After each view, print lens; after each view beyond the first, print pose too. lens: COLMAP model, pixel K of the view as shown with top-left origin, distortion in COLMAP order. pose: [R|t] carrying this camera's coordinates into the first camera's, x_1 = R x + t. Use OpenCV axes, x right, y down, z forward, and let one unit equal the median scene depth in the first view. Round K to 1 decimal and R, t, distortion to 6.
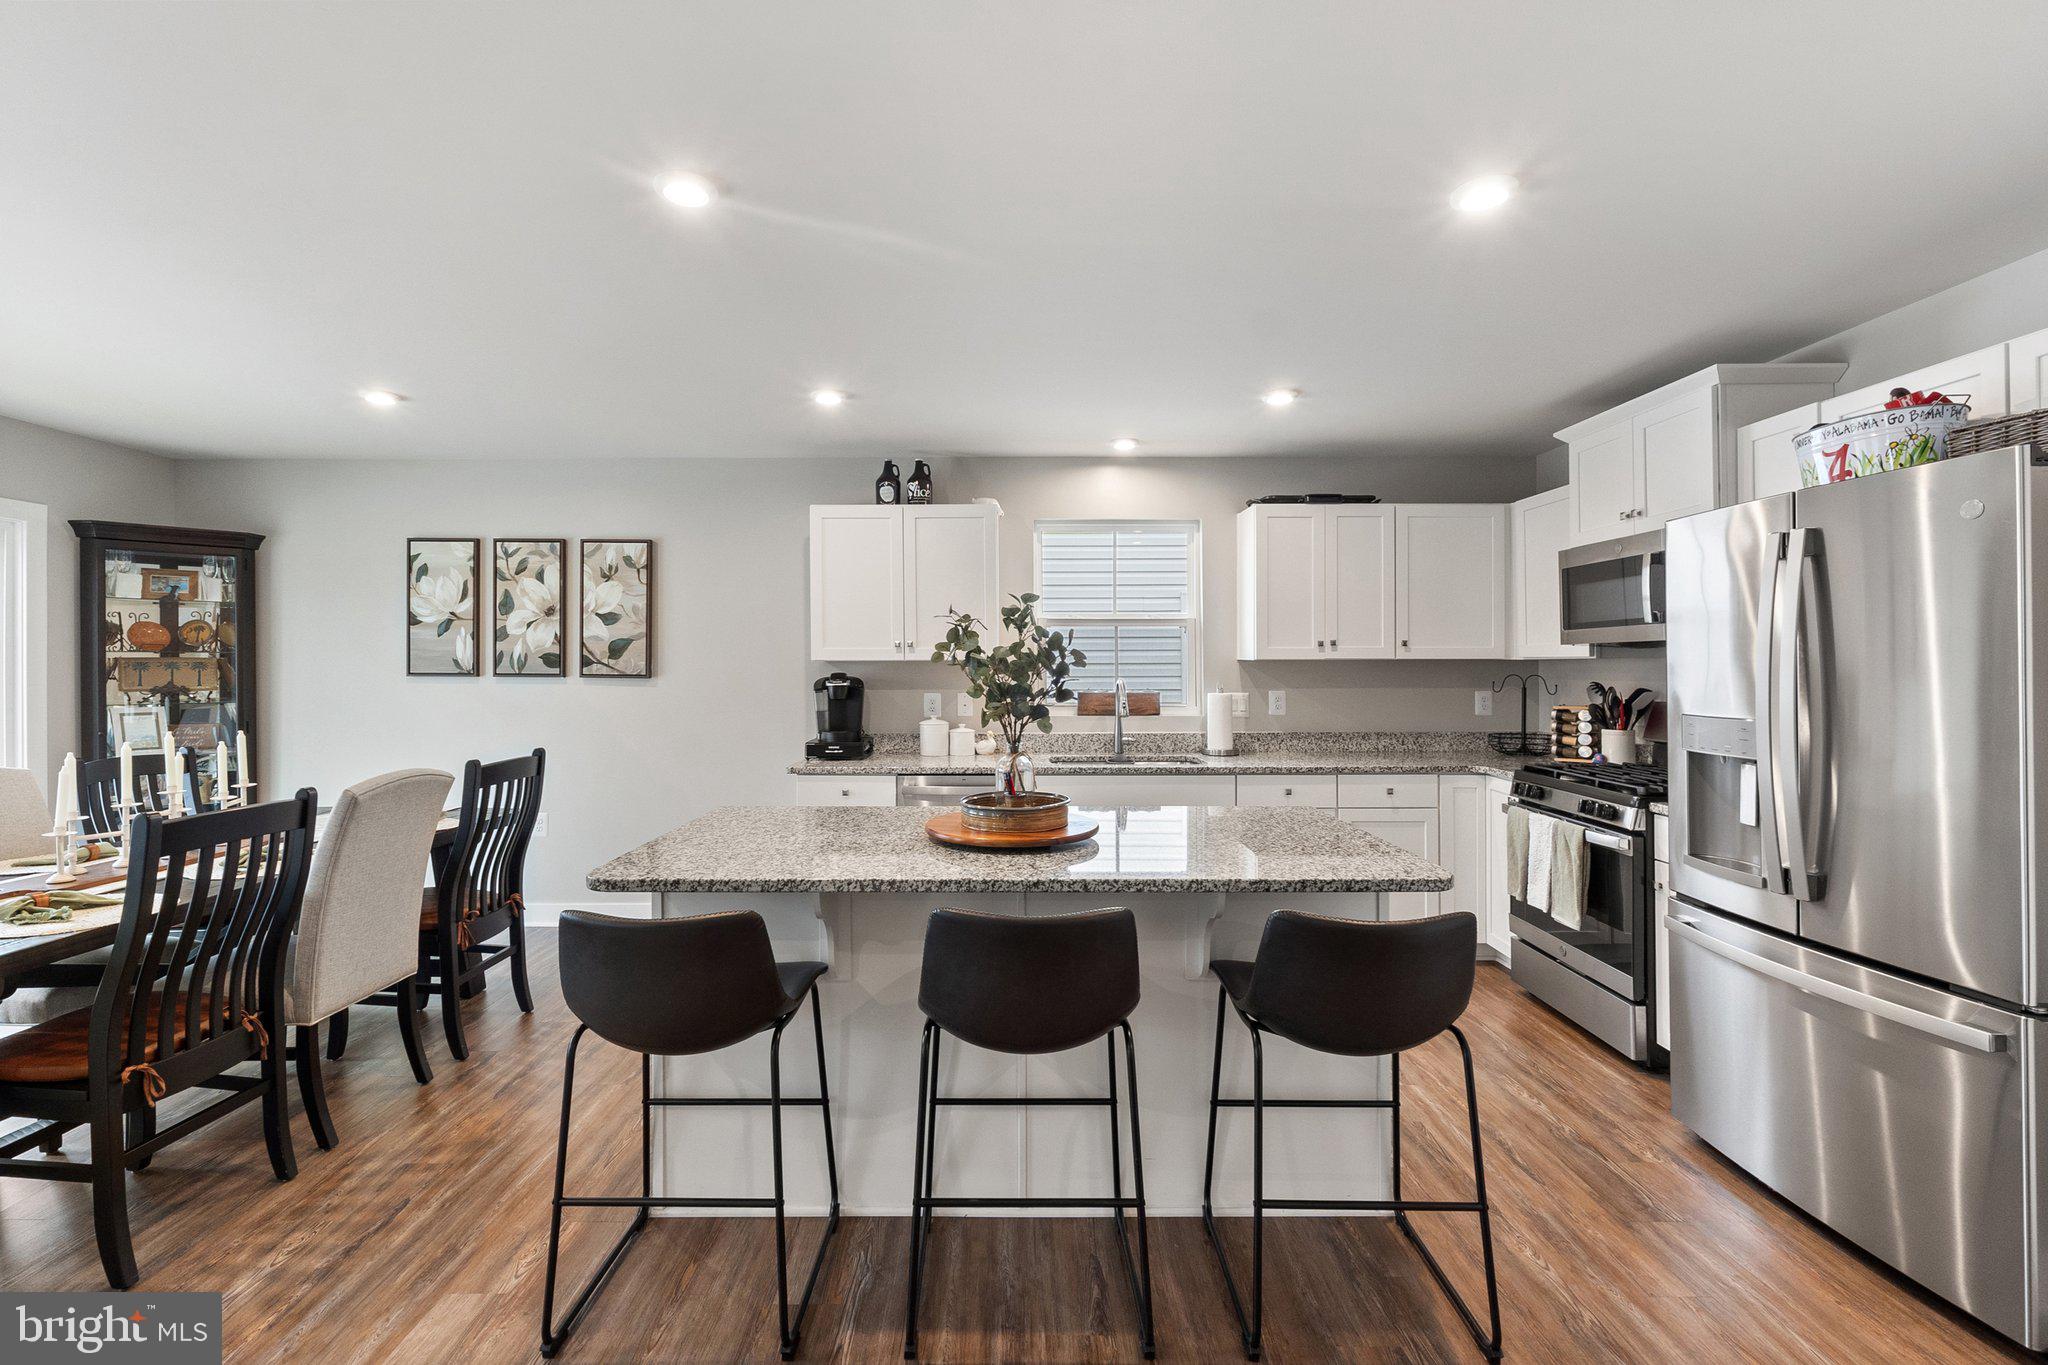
lens RADIAL K [[868.3, 0, 1018.8], [0, 868.3, 664.2], [0, 0, 1]] dist [-0.004307, -0.000995]
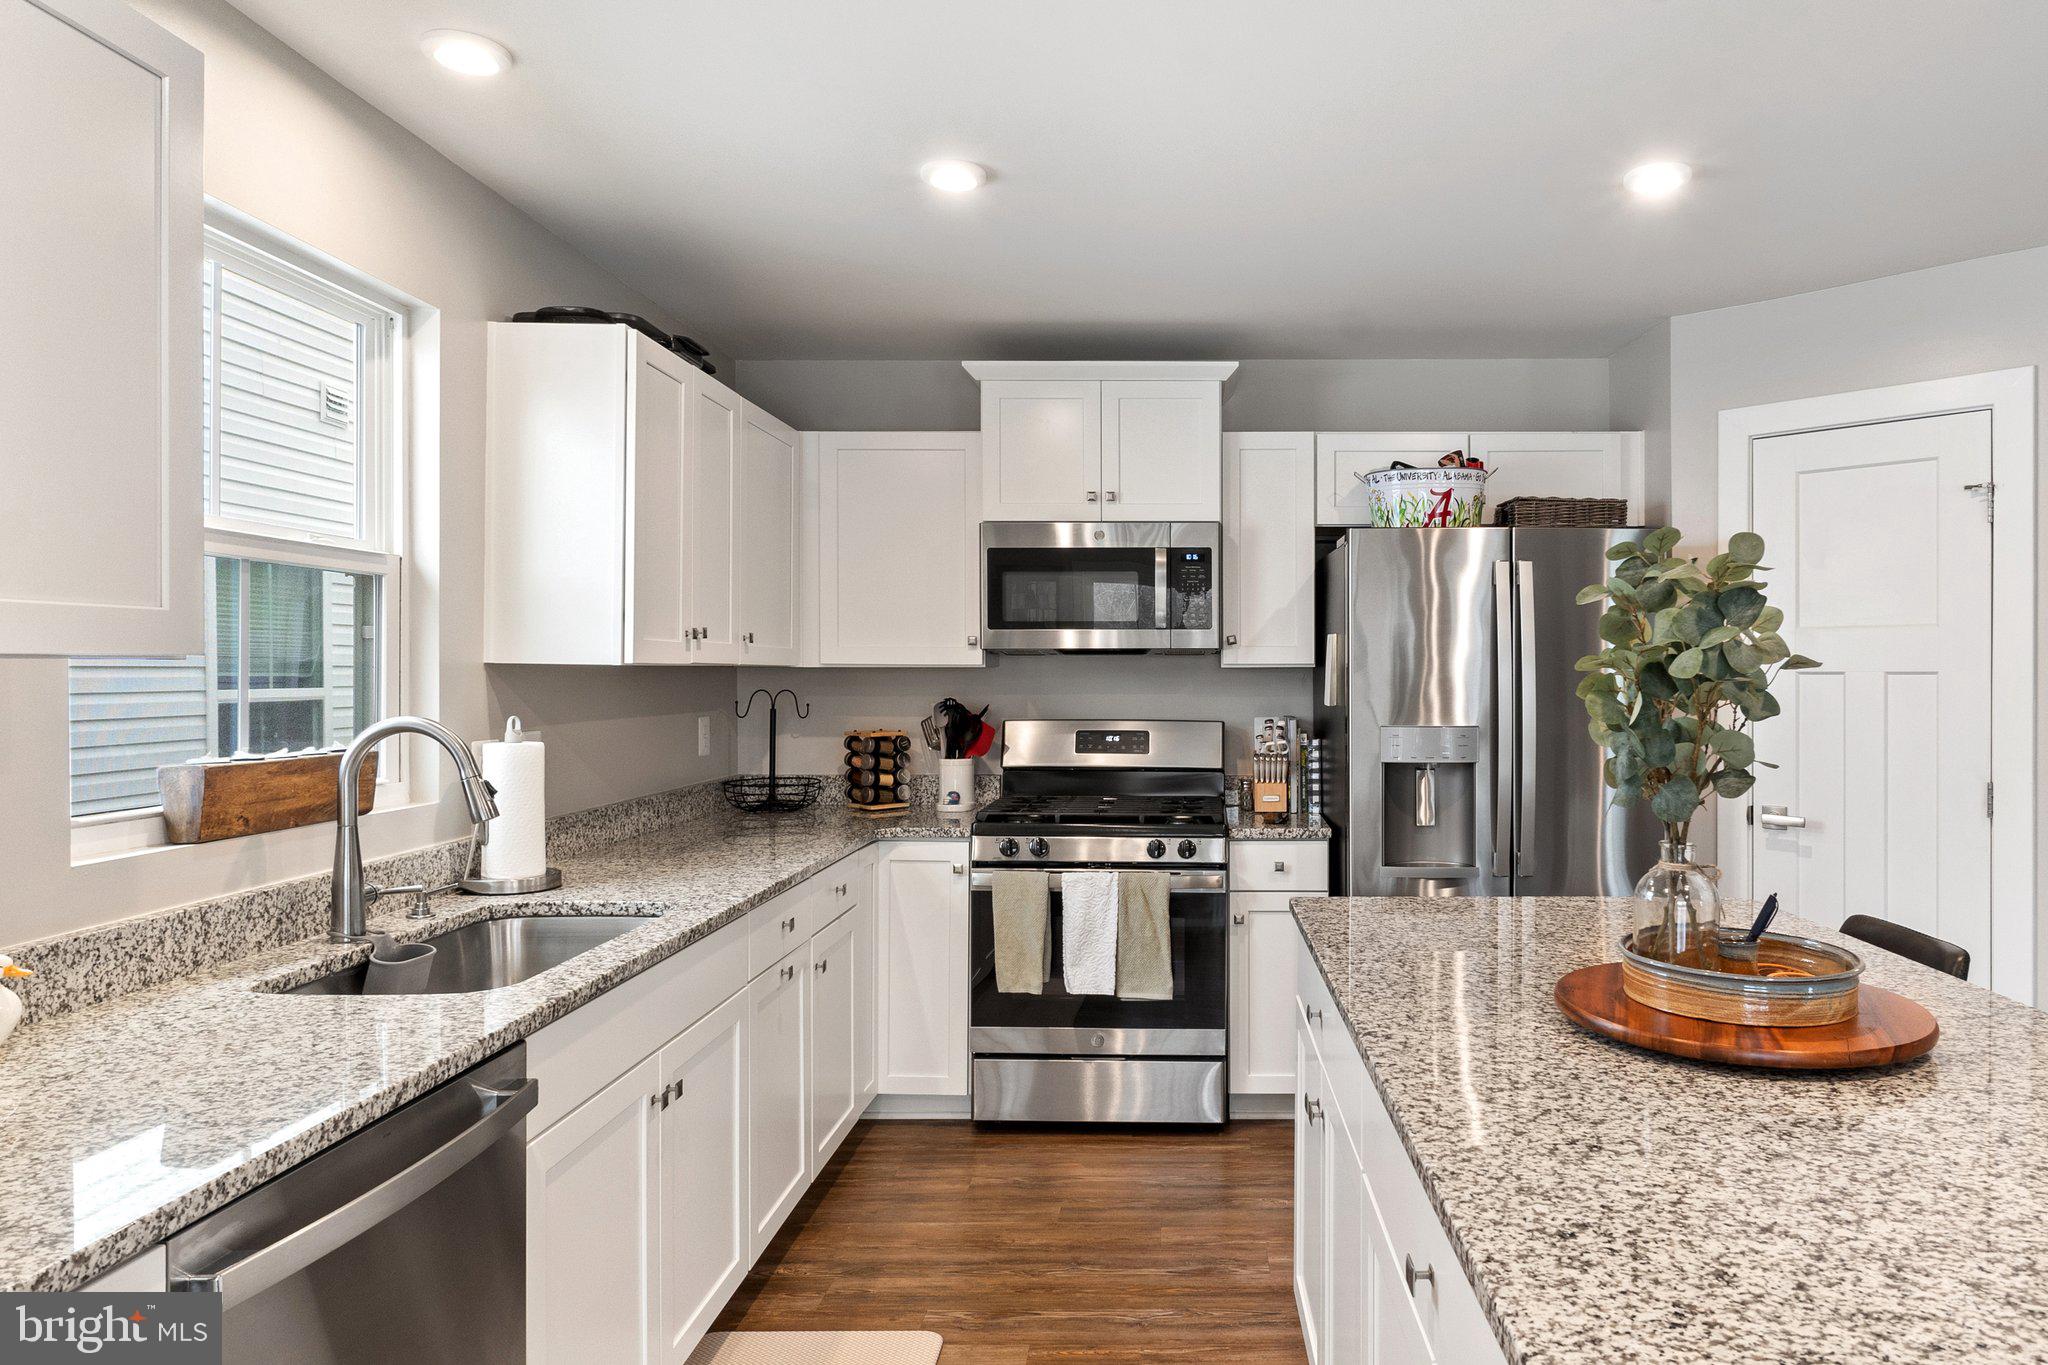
lens RADIAL K [[1220.6, 0, 1112.9], [0, 1220.6, 668.3], [0, 0, 1]] dist [-0.000358, -0.000682]
pose [[-0.027263, -0.002860, 0.999624, -0.341507], [-0.002504, 0.999993, 0.002792, -0.006551], [-0.999625, -0.002427, -0.027270, 0.736110]]
